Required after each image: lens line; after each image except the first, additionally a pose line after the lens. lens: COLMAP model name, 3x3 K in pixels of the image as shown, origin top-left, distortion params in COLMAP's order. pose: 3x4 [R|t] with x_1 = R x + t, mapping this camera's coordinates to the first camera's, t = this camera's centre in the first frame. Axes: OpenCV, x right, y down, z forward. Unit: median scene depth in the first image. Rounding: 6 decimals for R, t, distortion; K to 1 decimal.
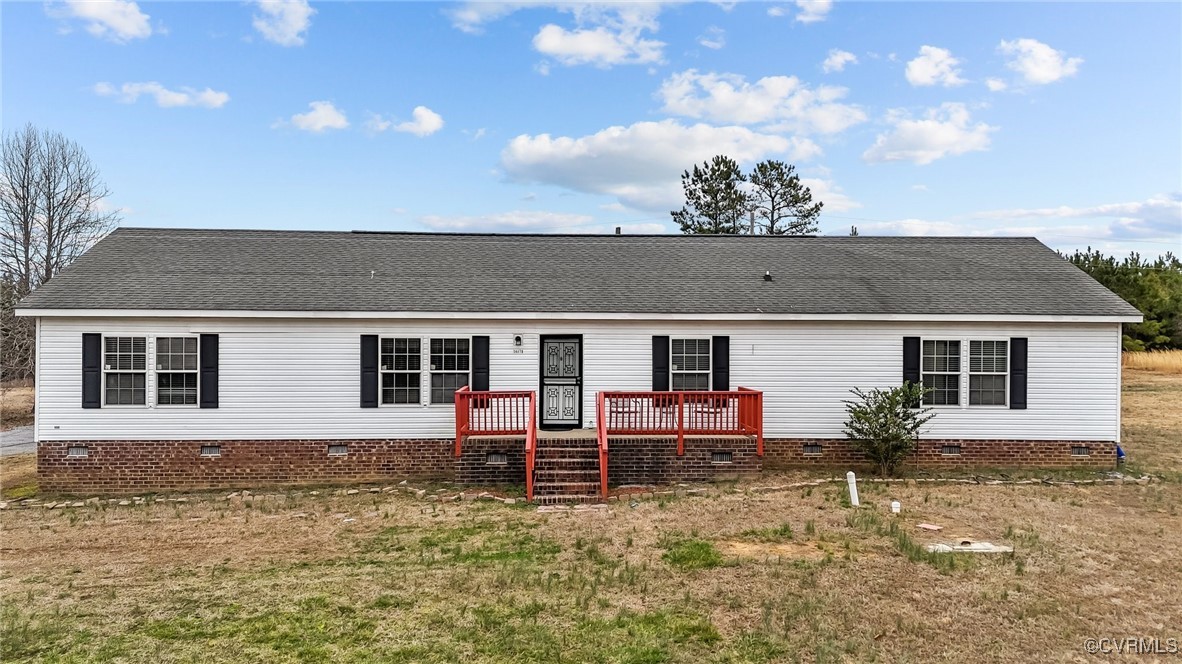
lens RADIAL K [[870.8, 0, 562.6], [0, 870.8, 329.3], [0, 0, 1]] dist [0.076097, -0.050953]
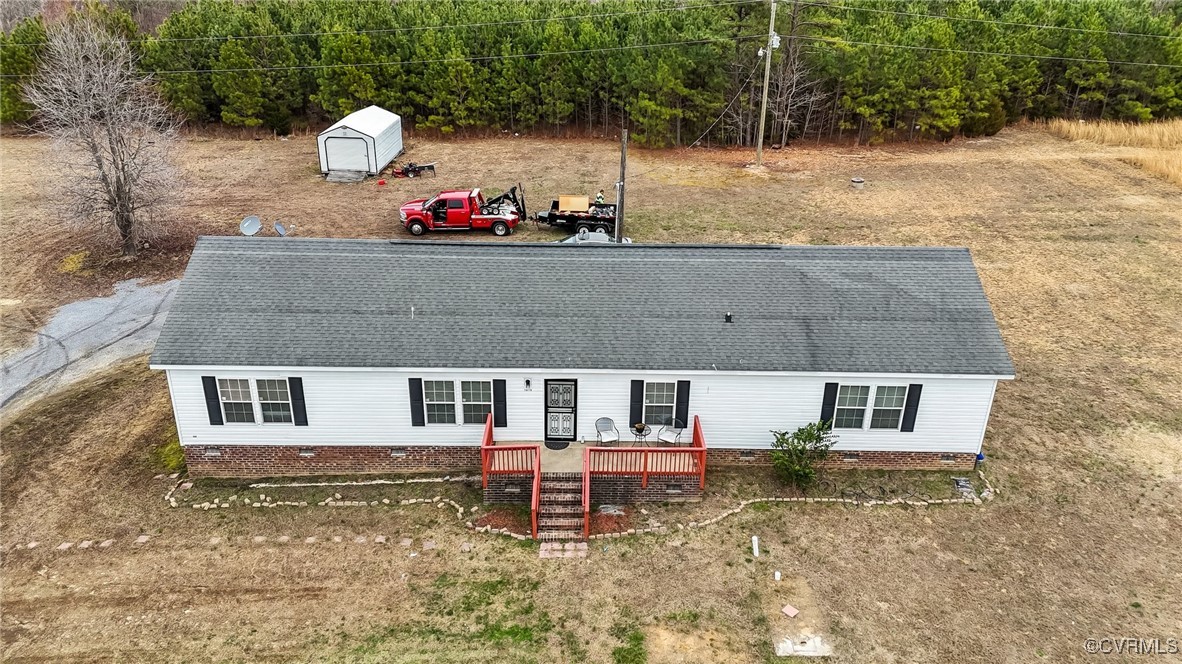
lens RADIAL K [[856.8, 0, 591.0], [0, 856.8, 332.0], [0, 0, 1]] dist [0.104671, -0.112786]
pose [[0.999166, 0.027653, -0.030034, 0.080872], [-0.013139, 0.914338, 0.404739, -0.583512], [0.038654, -0.404007, 0.913939, -0.146620]]
